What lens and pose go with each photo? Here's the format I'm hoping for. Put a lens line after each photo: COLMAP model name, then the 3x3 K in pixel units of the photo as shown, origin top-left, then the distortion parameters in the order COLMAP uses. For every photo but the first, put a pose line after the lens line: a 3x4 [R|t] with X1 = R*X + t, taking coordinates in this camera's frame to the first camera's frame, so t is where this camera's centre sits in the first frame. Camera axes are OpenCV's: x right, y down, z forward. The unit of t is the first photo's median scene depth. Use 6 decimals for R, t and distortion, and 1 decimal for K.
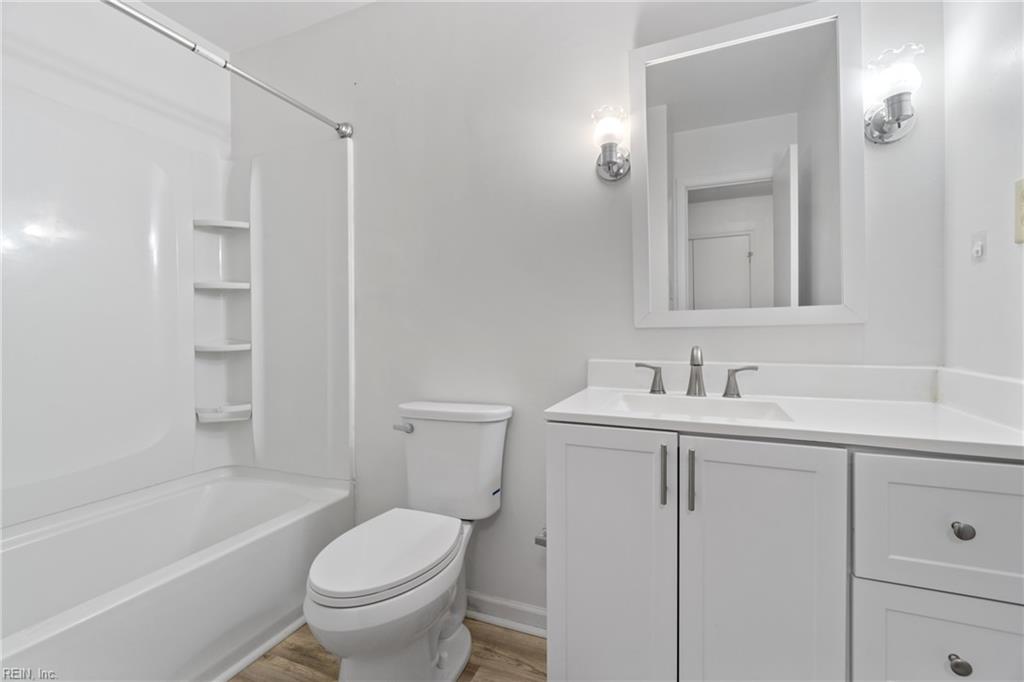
lens RADIAL K [[458.0, 0, 511.9], [0, 458.0, 339.1], [0, 0, 1]] dist [-0.006751, -0.001283]
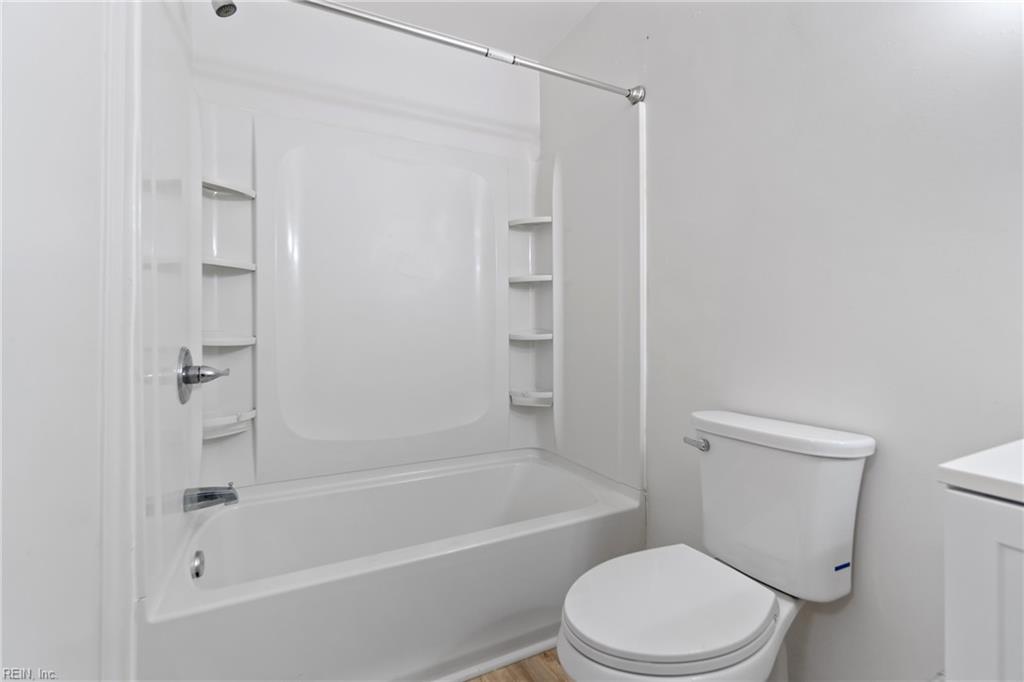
lens RADIAL K [[458.0, 0, 499.4], [0, 458.0, 324.4], [0, 0, 1]] dist [-0.006751, -0.001283]
pose [[0.753663, 0.002689, -0.657256, 0.018151], [-0.015886, 0.999774, -0.014126, 0.006607], [0.657070, 0.021087, 0.753535, 0.154312]]
